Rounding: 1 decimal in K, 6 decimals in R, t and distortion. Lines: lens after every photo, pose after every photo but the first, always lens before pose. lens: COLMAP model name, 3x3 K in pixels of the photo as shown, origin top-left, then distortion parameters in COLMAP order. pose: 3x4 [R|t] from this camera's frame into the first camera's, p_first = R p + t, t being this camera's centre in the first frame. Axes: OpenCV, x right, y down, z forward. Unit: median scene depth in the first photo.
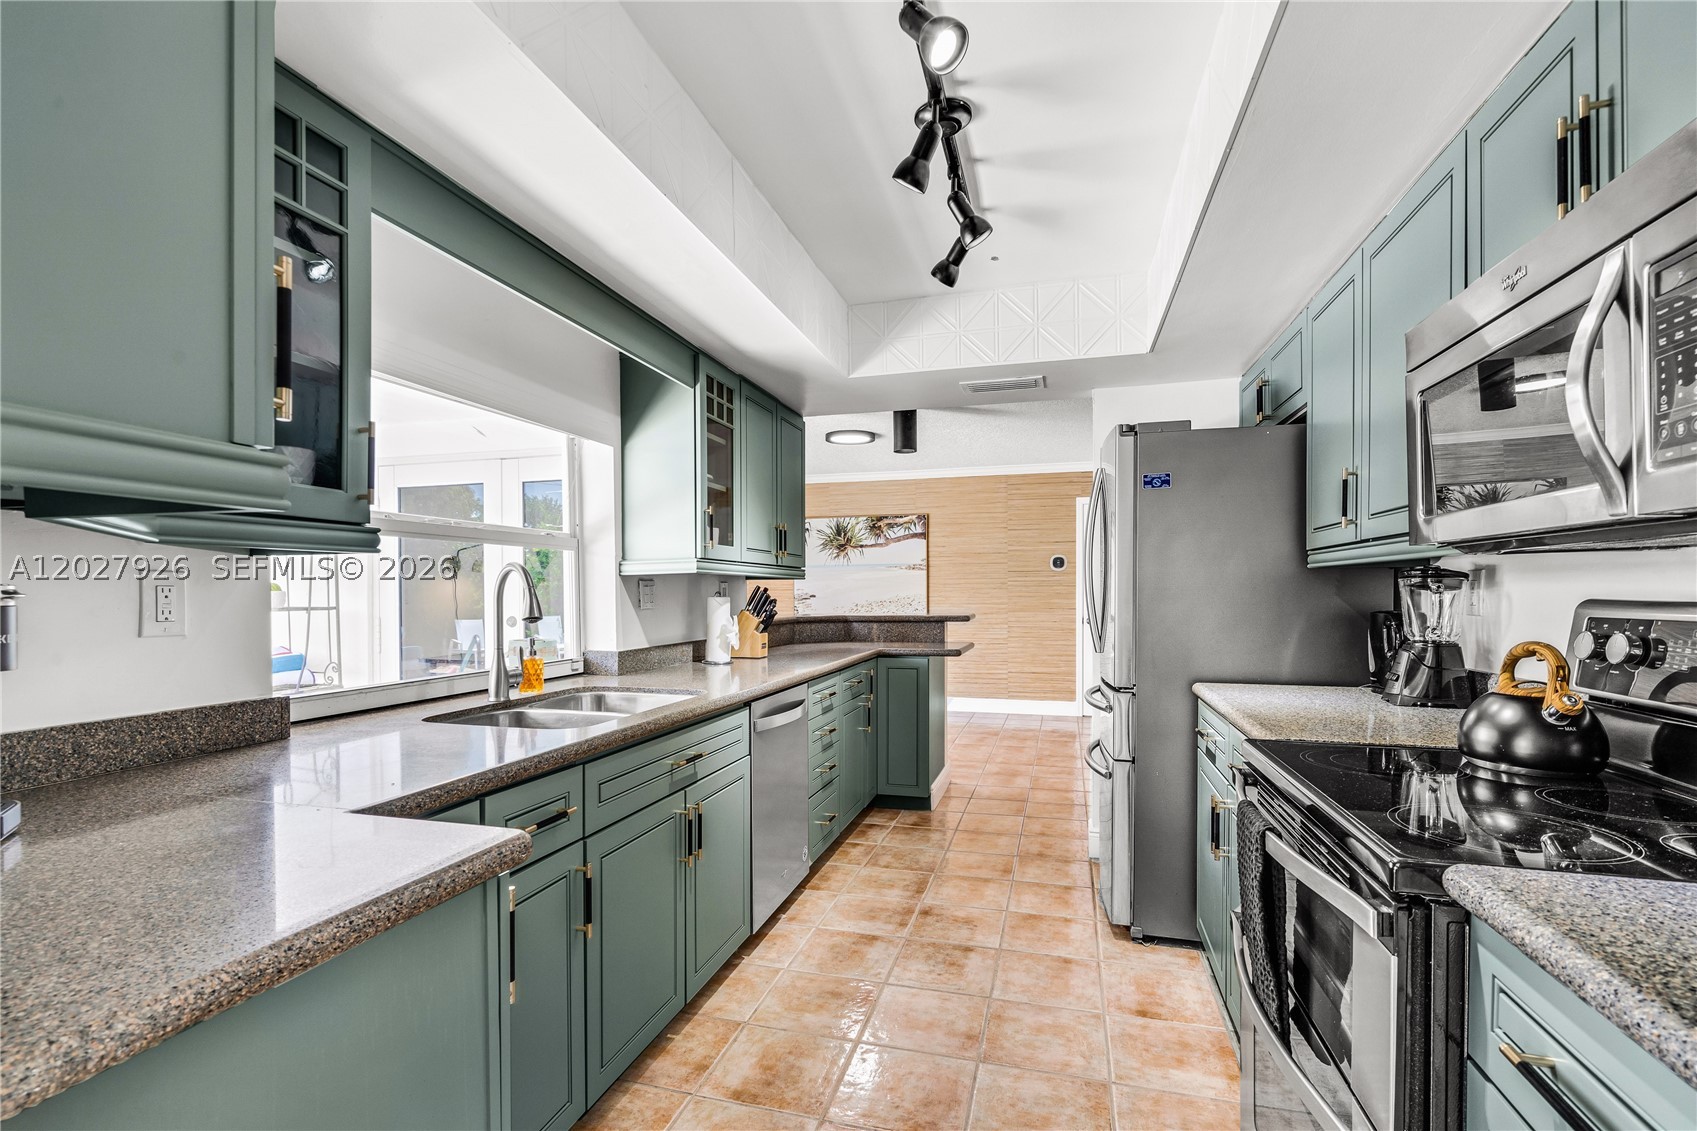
lens RADIAL K [[763.1, 0, 851.1], [0, 763.1, 587.8], [0, 0, 1]] dist [-0.001028, -0.000003]
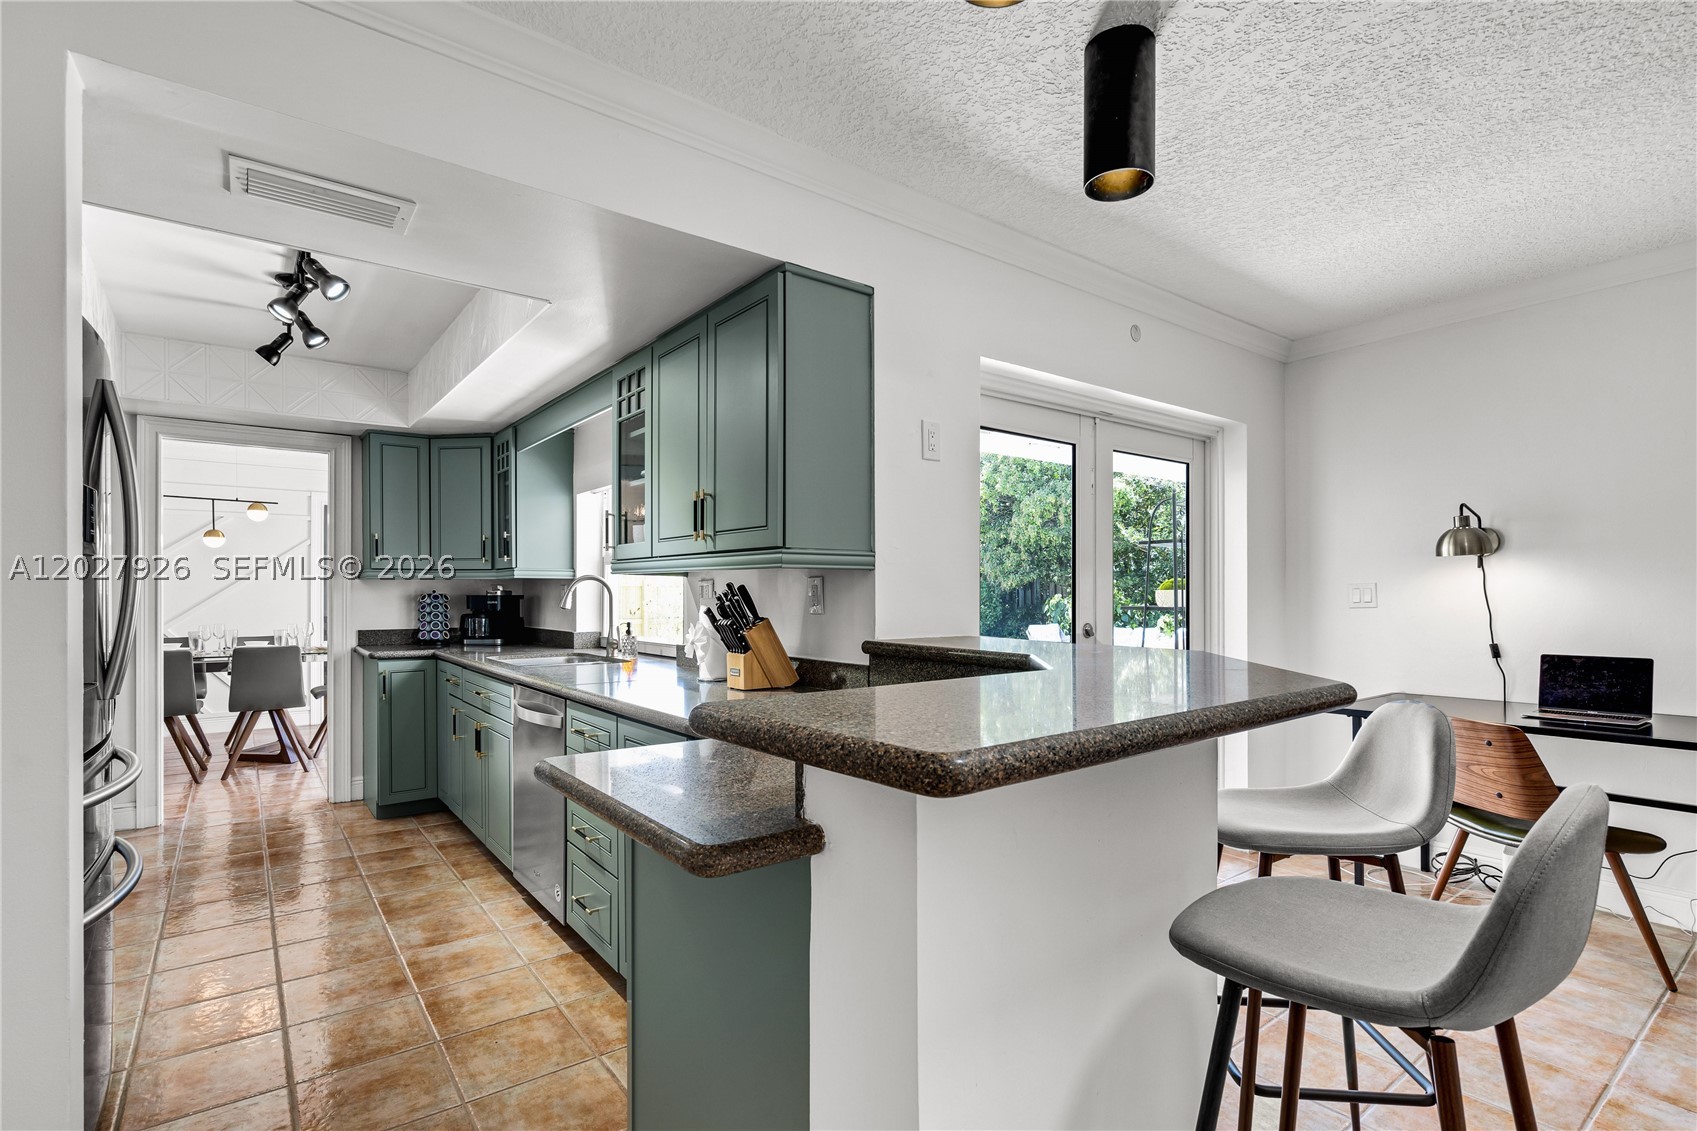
lens RADIAL K [[805.3, 0, 842.2], [0, 805.3, 599.3], [0, 0, 1]] dist [-0.002223, -0.000368]
pose [[-0.602991, 0.005228, -0.797731, 0.642354], [0.000209, 0.999980, 0.006396, 0.013934], [0.797748, 0.003690, -0.602980, 2.463743]]
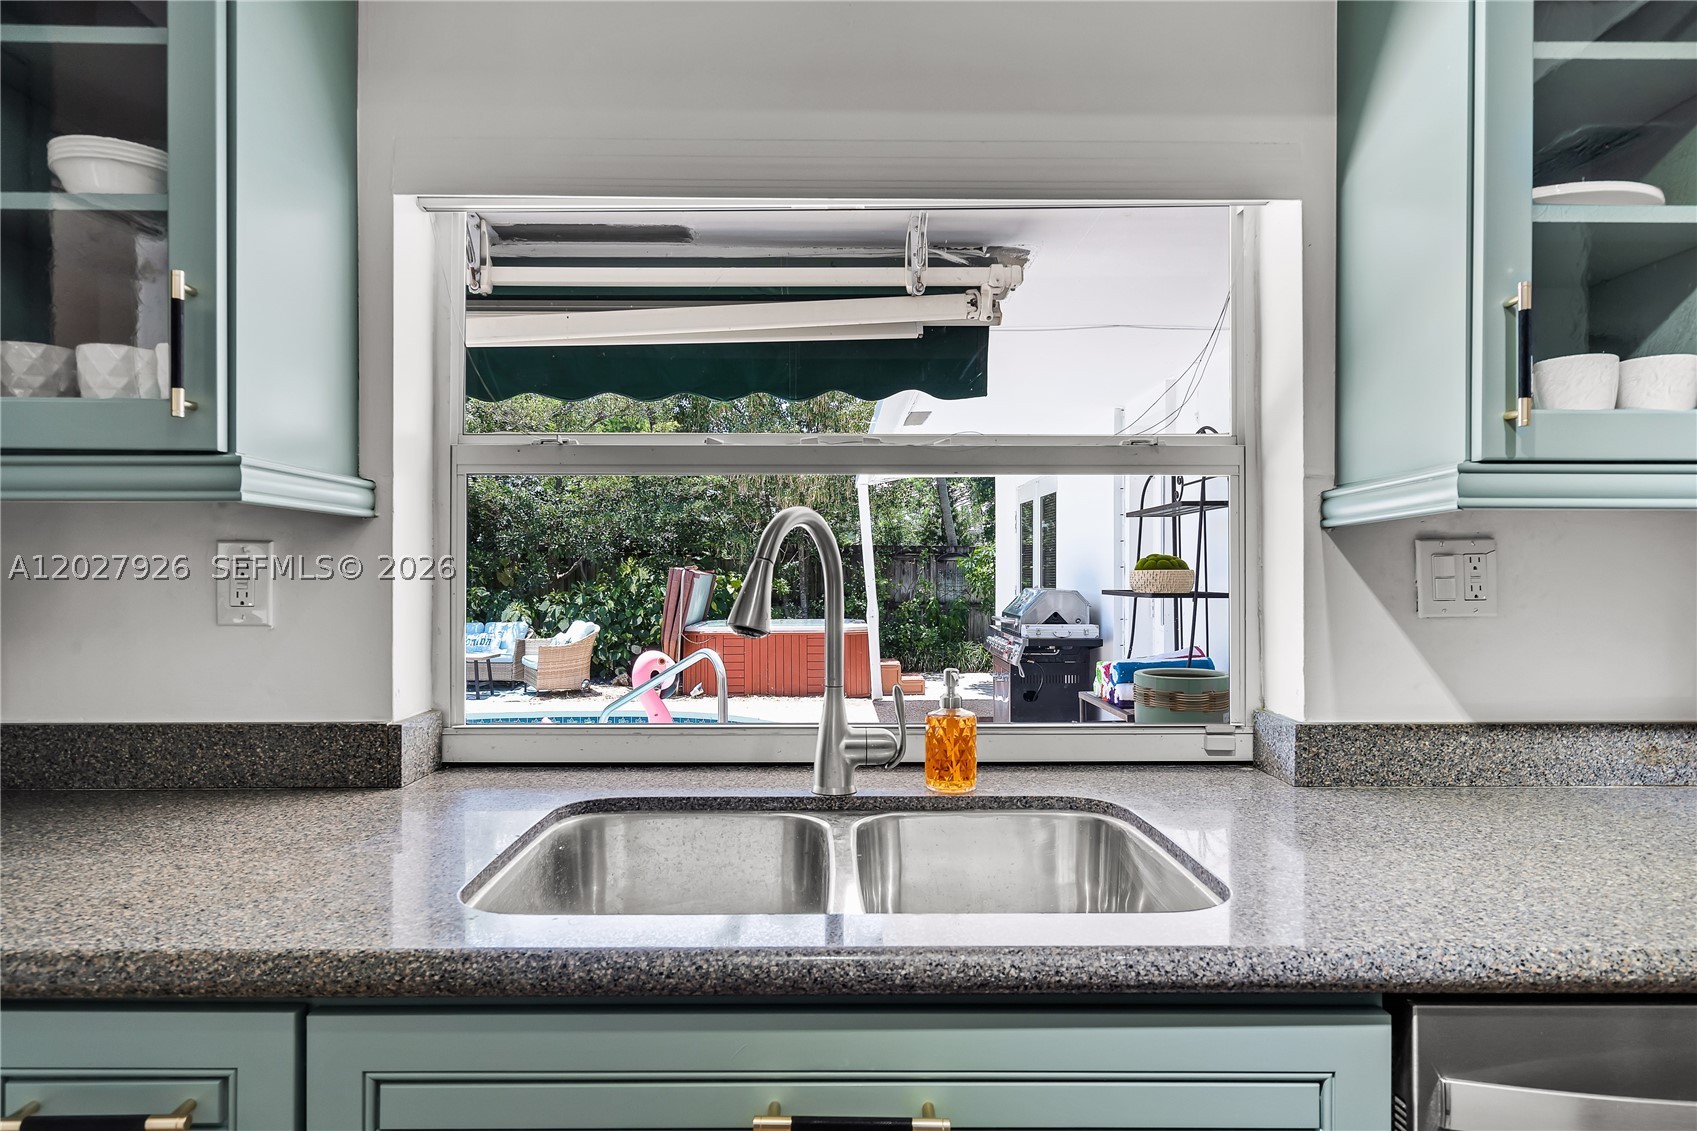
lens RADIAL K [[1011.2, 0, 848.5], [0, 1011.2, 565.5], [0, 0, 1]] dist [0.001438, -0.000544]
pose [[0.279601, -0.002726, -0.960112, 0.142831], [0.003414, 0.999992, -0.001845, 0.003979], [0.960110, -0.002762, 0.279609, 0.731951]]
